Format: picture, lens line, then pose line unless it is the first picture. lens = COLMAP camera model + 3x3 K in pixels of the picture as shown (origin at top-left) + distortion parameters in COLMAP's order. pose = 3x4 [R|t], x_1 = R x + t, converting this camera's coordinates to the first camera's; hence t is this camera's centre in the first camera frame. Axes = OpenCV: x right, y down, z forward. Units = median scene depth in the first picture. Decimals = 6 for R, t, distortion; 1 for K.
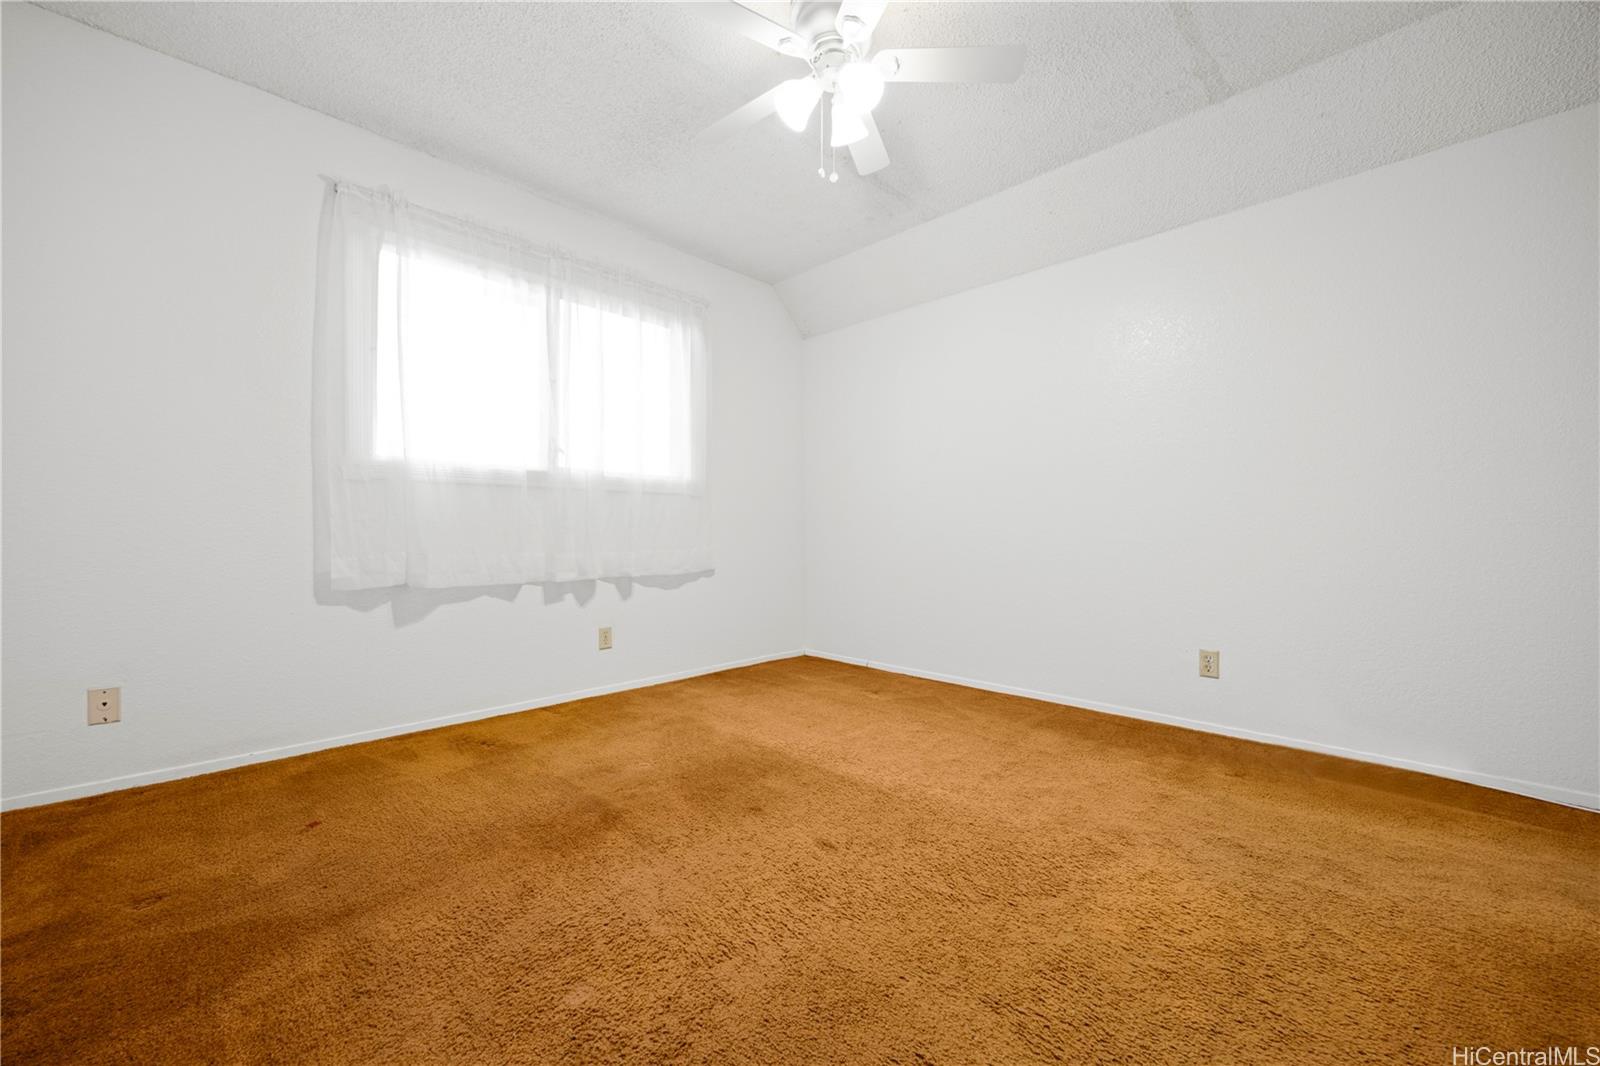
lens RADIAL K [[621.7, 0, 804.6], [0, 621.7, 524.0], [0, 0, 1]] dist [-0.010917, -0.000508]
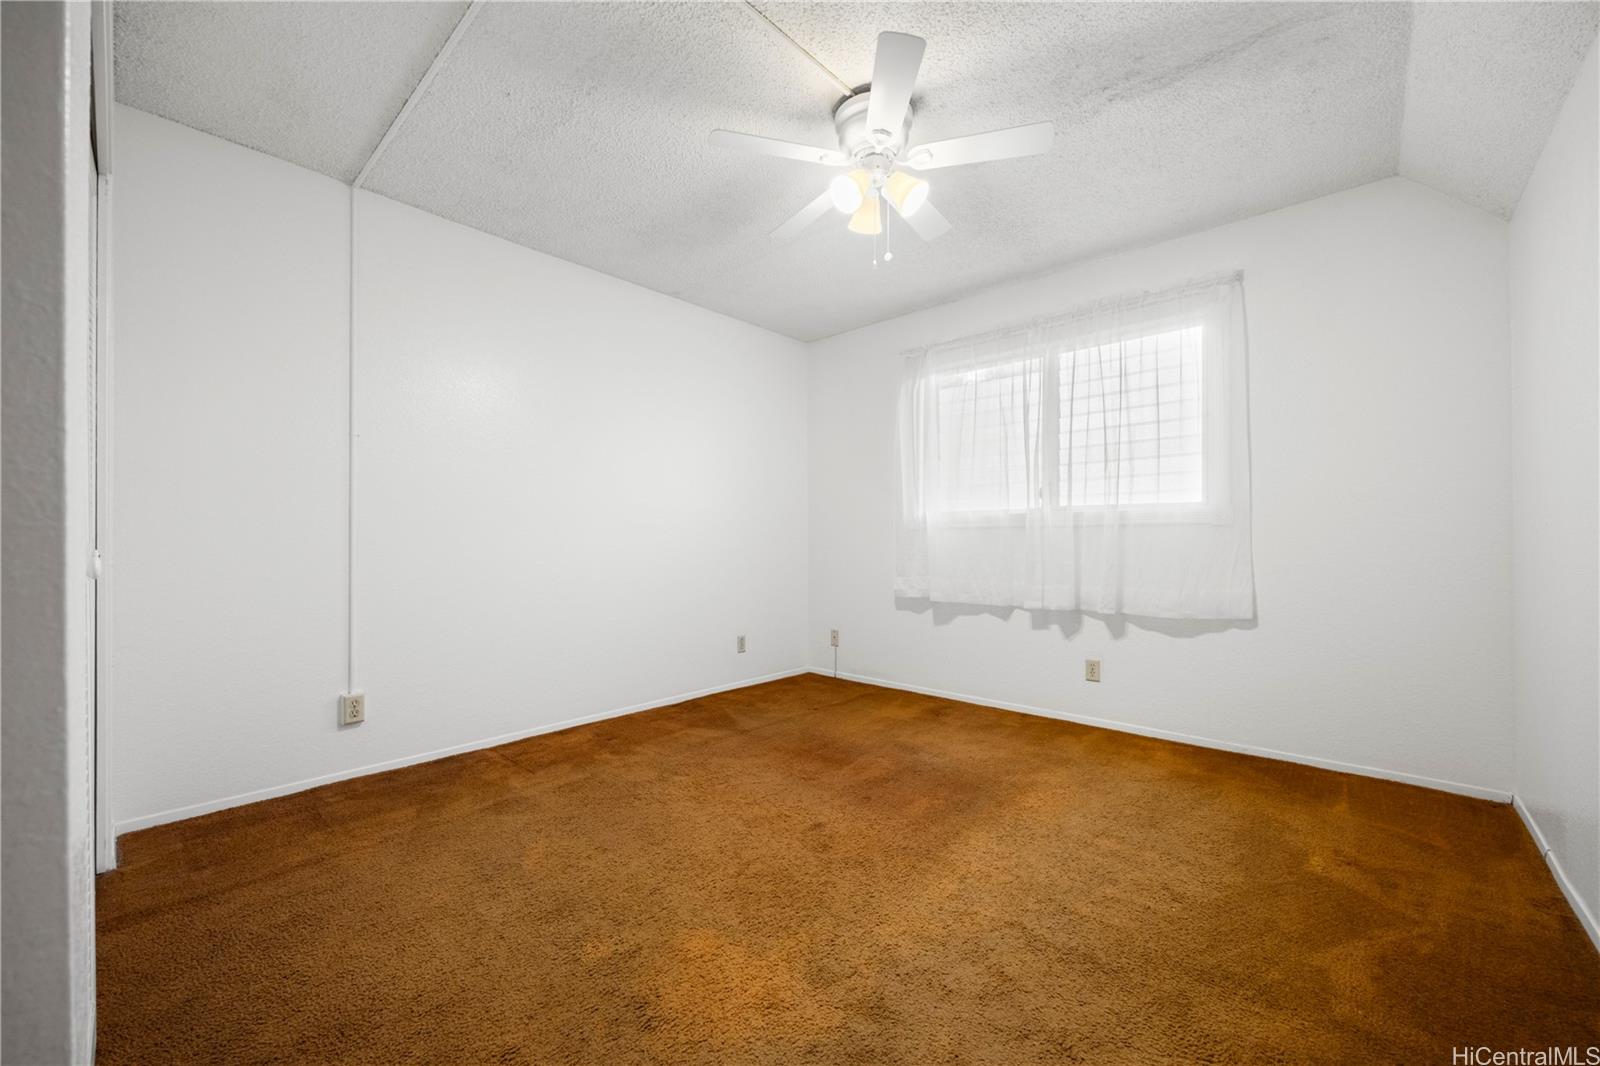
lens RADIAL K [[621.7, 0, 804.0], [0, 621.7, 547.6], [0, 0, 1]] dist [-0.010917, -0.000508]
pose [[0.044053, 0.002702, -0.999026, 0.780820], [0.003166, 0.999991, 0.002844, -0.028302], [0.999024, -0.003288, 0.044044, 0.562891]]
